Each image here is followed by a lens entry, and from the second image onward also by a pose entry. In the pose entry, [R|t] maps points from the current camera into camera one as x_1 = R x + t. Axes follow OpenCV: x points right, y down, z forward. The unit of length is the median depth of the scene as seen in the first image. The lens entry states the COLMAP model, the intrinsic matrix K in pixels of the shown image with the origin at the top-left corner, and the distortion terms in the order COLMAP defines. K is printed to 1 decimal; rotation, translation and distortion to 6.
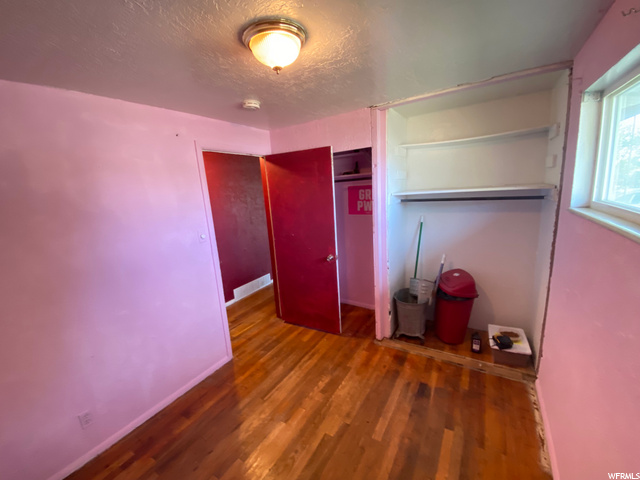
lens RADIAL K [[261.7, 0, 317.3], [0, 261.7, 241.0], [0, 0, 1]] dist [0.062931, -0.037060]
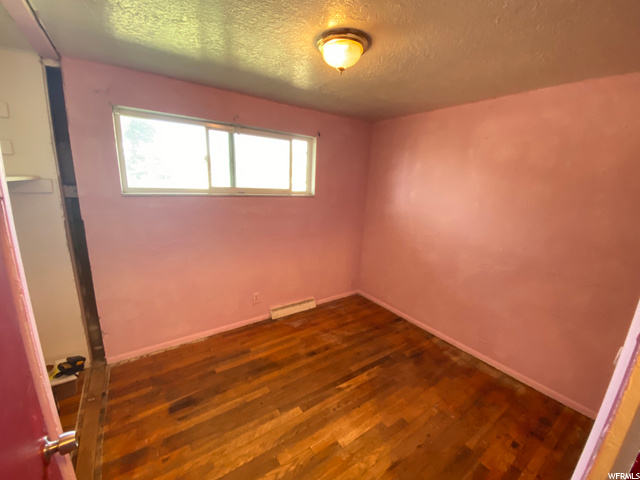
lens RADIAL K [[258.8, 0, 312.0], [0, 258.8, 244.2], [0, 0, 1]] dist [0.014812, -0.015927]
pose [[-0.911099, -0.064038, 0.407183, -0.277114], [0.106432, 0.917809, 0.382491, -0.189229], [-0.398210, 0.391824, -0.829399, 1.184938]]
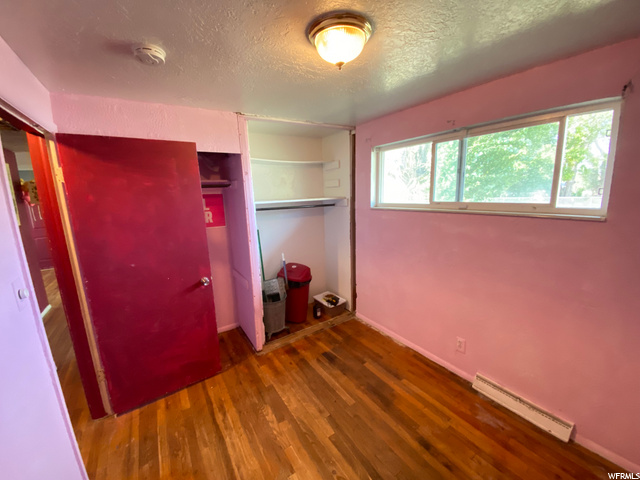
lens RADIAL K [[261.7, 0, 317.3], [0, 261.7, 241.0], [0, 0, 1]] dist [0.062931, -0.037060]
pose [[0.431762, -0.123365, 0.893511, -0.589490], [0.190400, 0.980747, 0.043404, -0.029954], [-0.881663, 0.151384, 0.446938, 0.370168]]
